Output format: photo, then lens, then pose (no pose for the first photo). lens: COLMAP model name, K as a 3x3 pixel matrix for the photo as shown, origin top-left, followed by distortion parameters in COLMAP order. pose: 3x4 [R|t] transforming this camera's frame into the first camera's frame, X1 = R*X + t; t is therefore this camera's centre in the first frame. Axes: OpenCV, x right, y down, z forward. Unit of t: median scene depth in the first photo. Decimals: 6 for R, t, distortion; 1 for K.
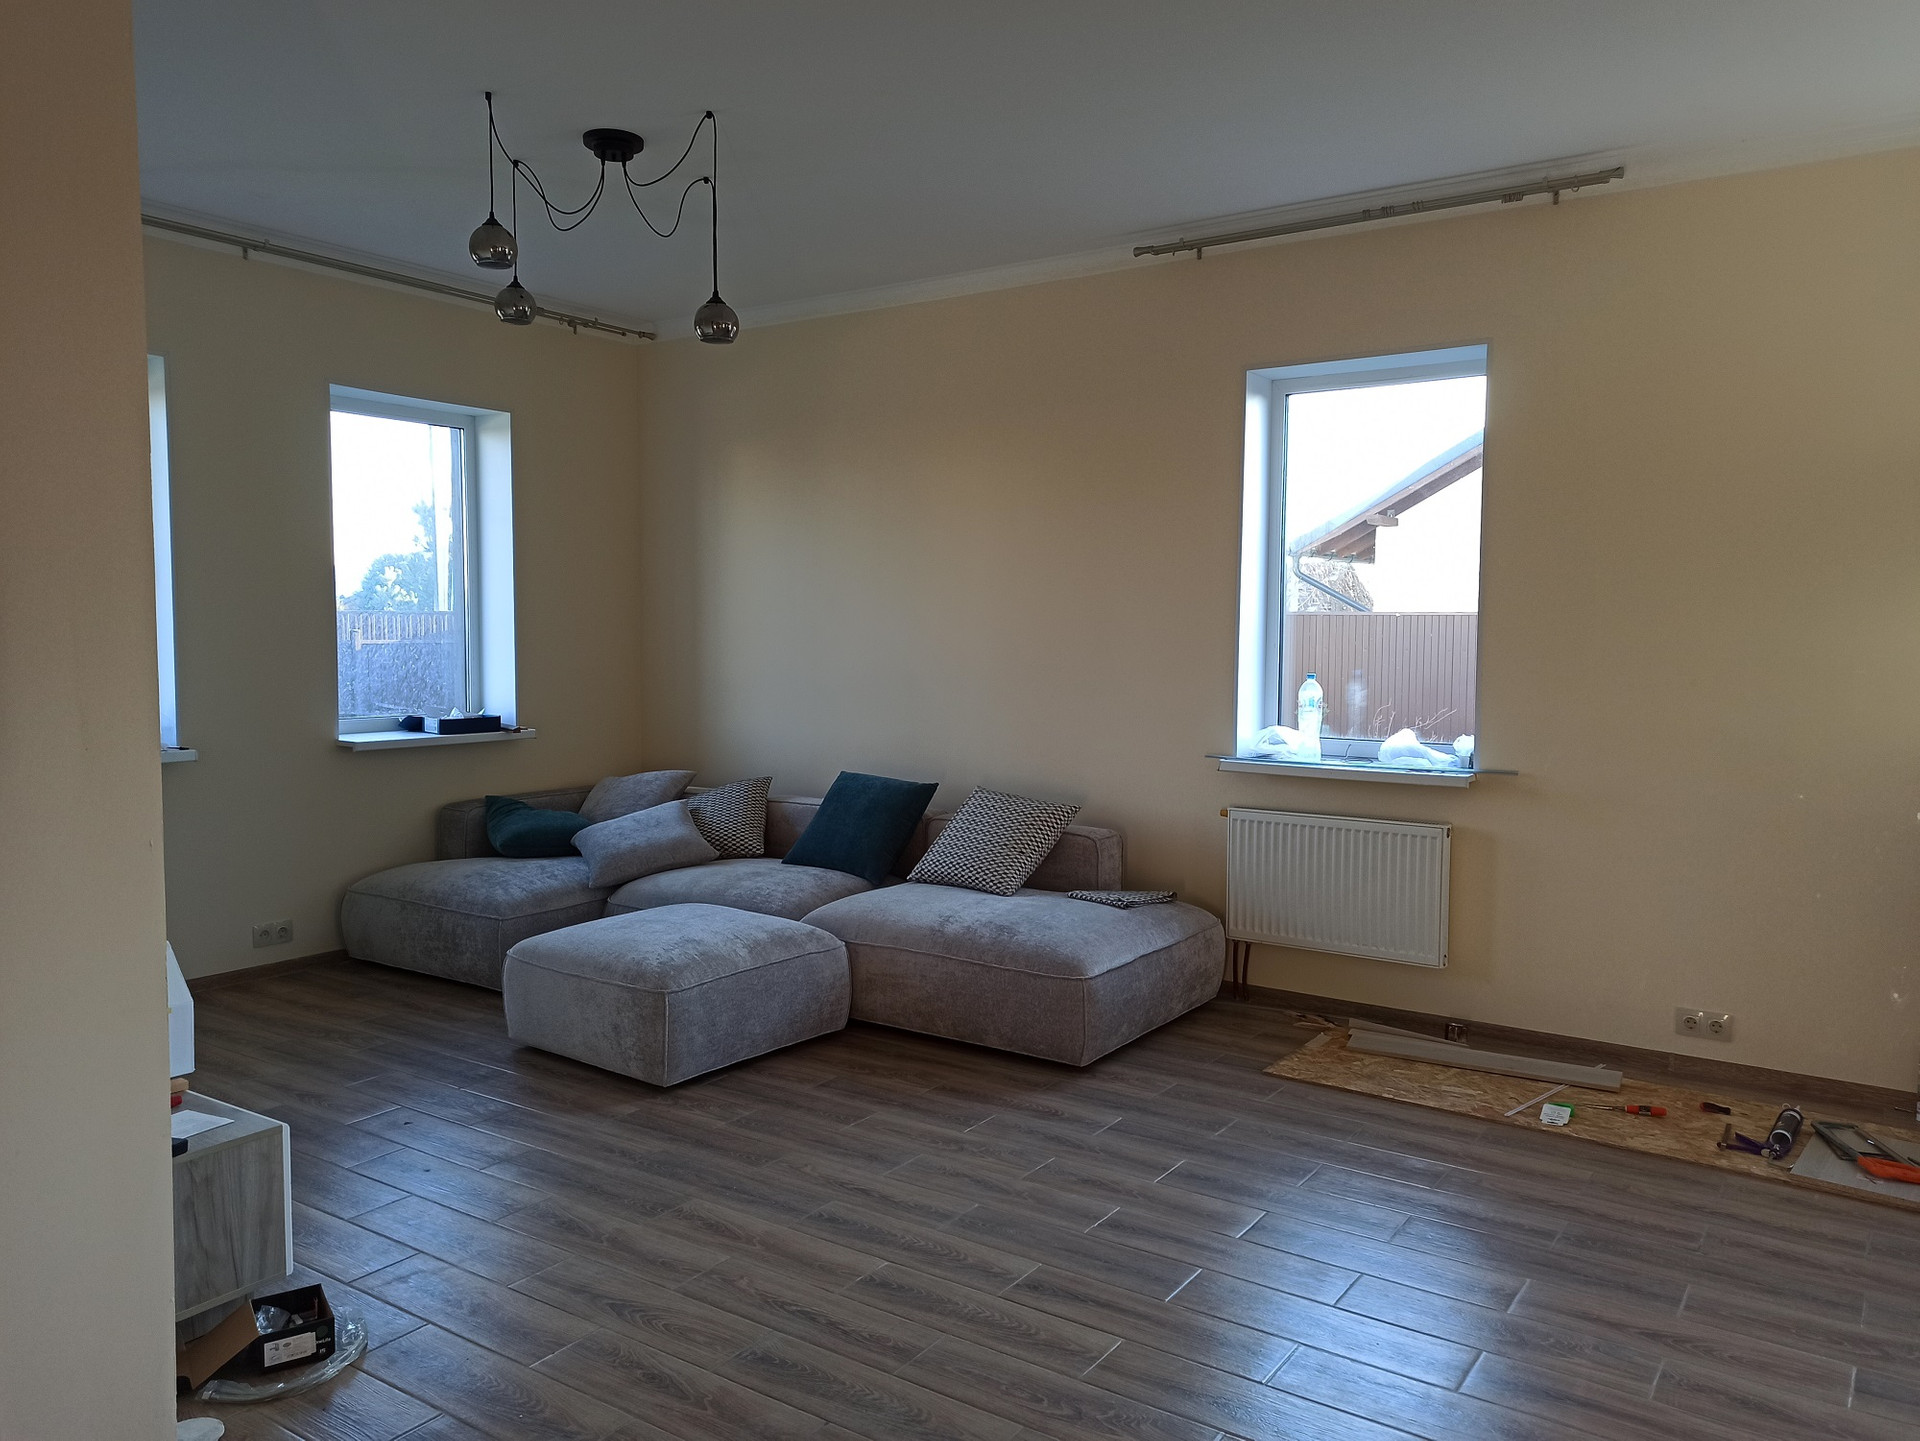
lens RADIAL K [[1395.5, 0, 962.1], [0, 1395.5, 722.8], [0, 0, 1]] dist [0.031796, -0.012205]
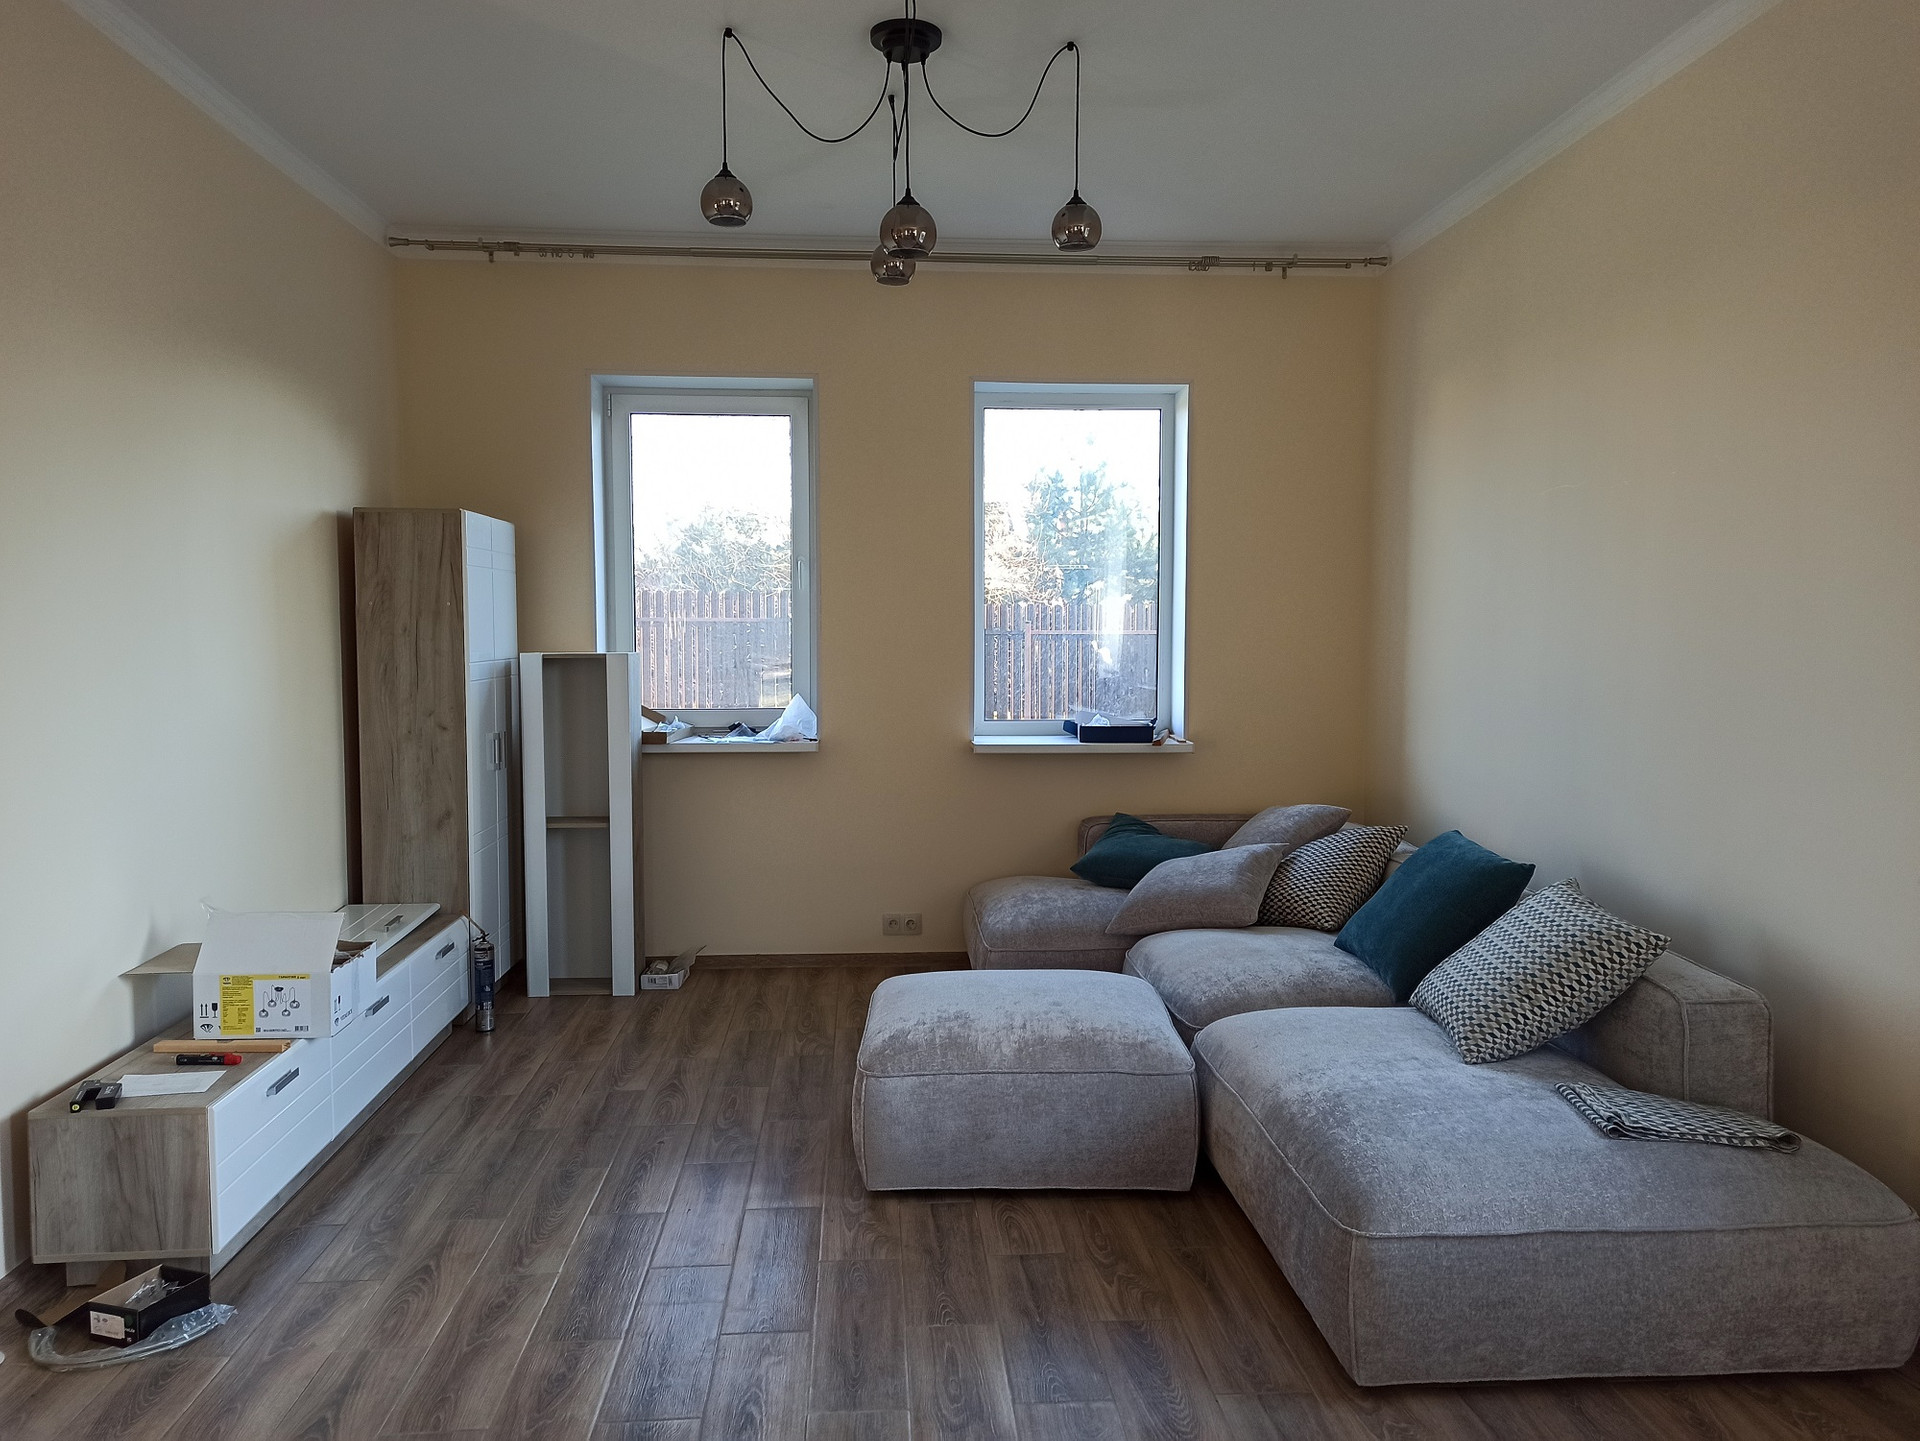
lens RADIAL K [[1395.5, 0, 962.3], [0, 1395.5, 722.1], [0, 0, 1]] dist [0.031796, -0.012205]
pose [[0.624487, 0.052106, -0.779295, 0.424189], [-0.052129, 0.998328, 0.024977, -0.033387], [0.779294, 0.025026, 0.626159, 0.503656]]
